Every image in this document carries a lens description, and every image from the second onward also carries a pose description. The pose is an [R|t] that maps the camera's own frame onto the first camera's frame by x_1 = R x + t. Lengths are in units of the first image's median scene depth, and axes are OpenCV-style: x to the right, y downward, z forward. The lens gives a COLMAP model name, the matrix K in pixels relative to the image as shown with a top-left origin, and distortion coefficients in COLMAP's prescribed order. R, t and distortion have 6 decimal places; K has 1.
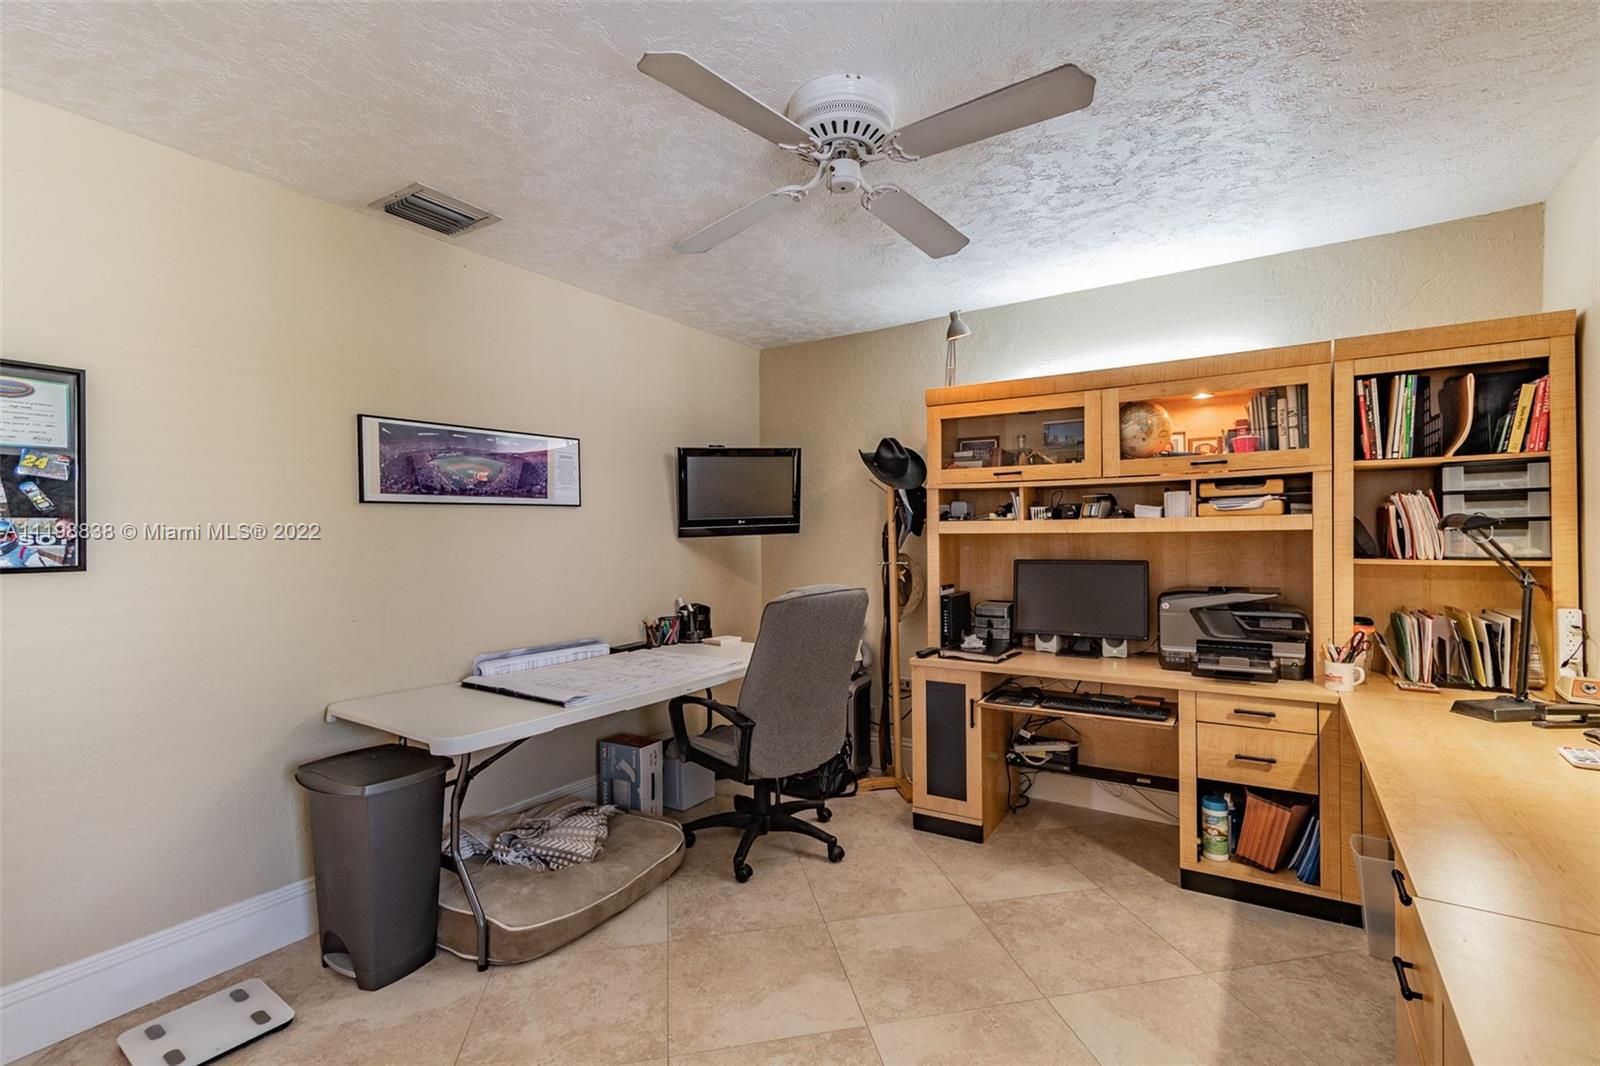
lens RADIAL K [[726.1, 0, 804.0], [0, 726.1, 537.6], [0, 0, 1]] dist [0.001523, -0.000642]
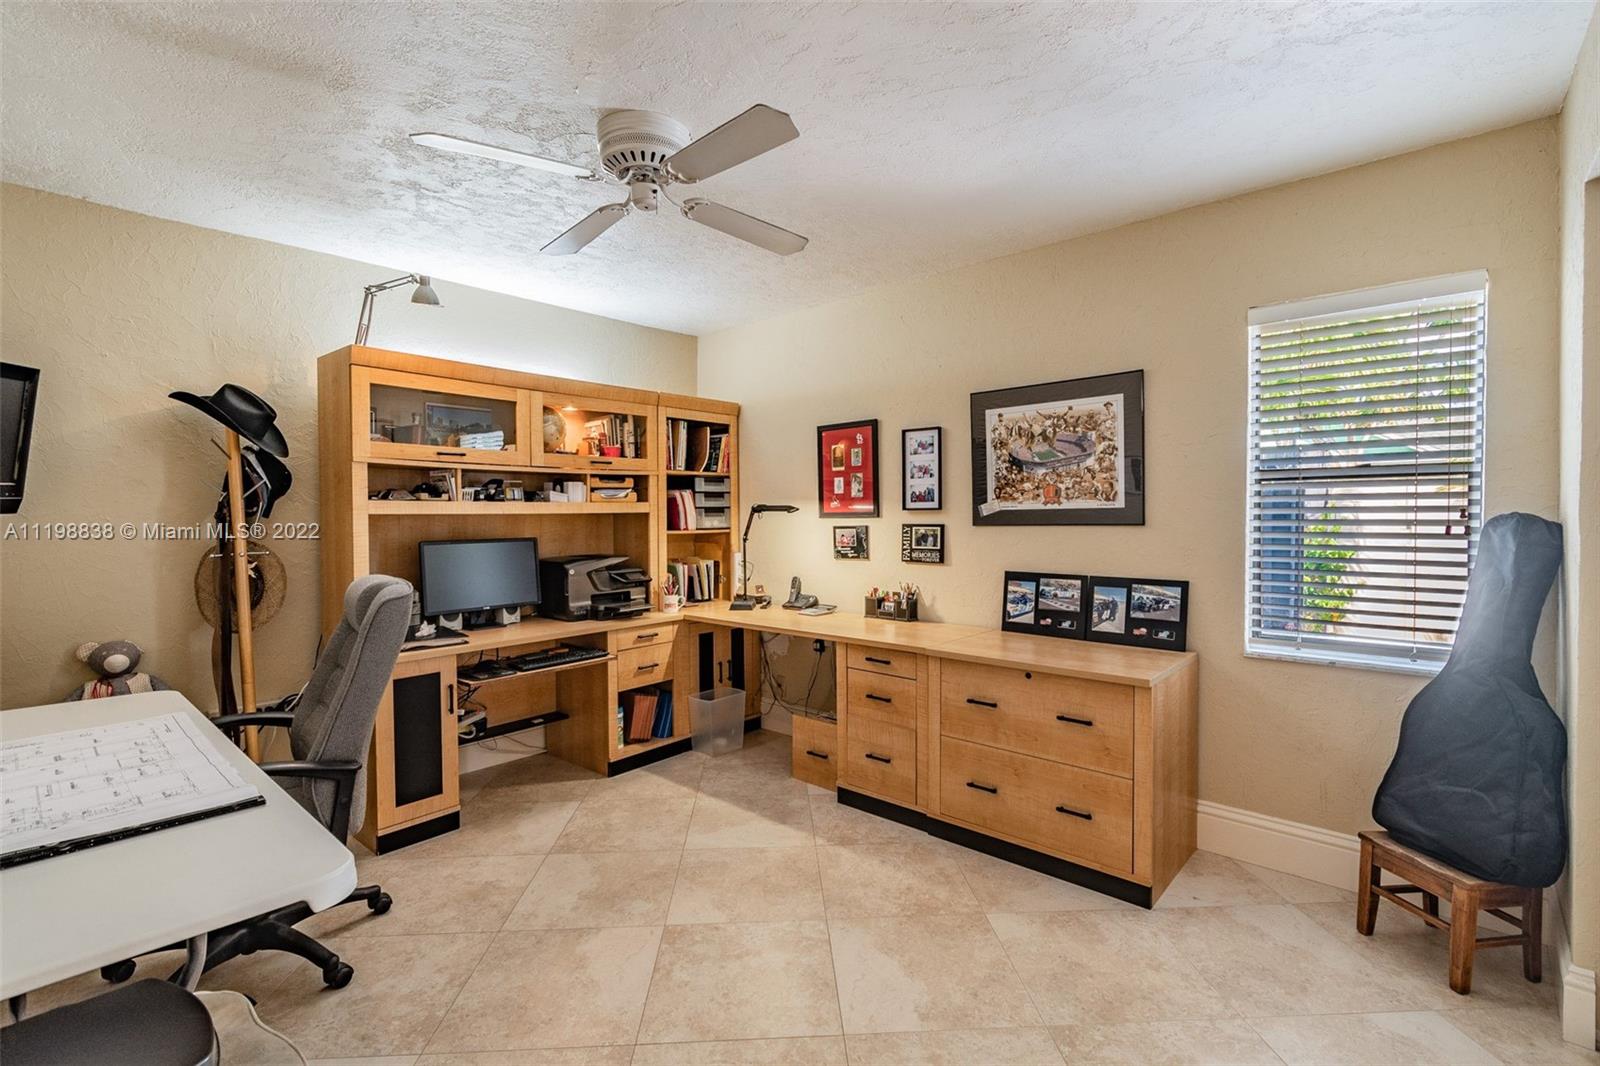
lens RADIAL K [[809.2, 0, 801.0], [0, 809.2, 529.1], [0, 0, 1]] dist [0.000861, -0.000167]
pose [[0.092504, -0.013327, 0.995623, -0.936542], [0.007590, 0.999891, 0.012679, 0.004742], [-0.995683, 0.006384, 0.092595, 0.504337]]
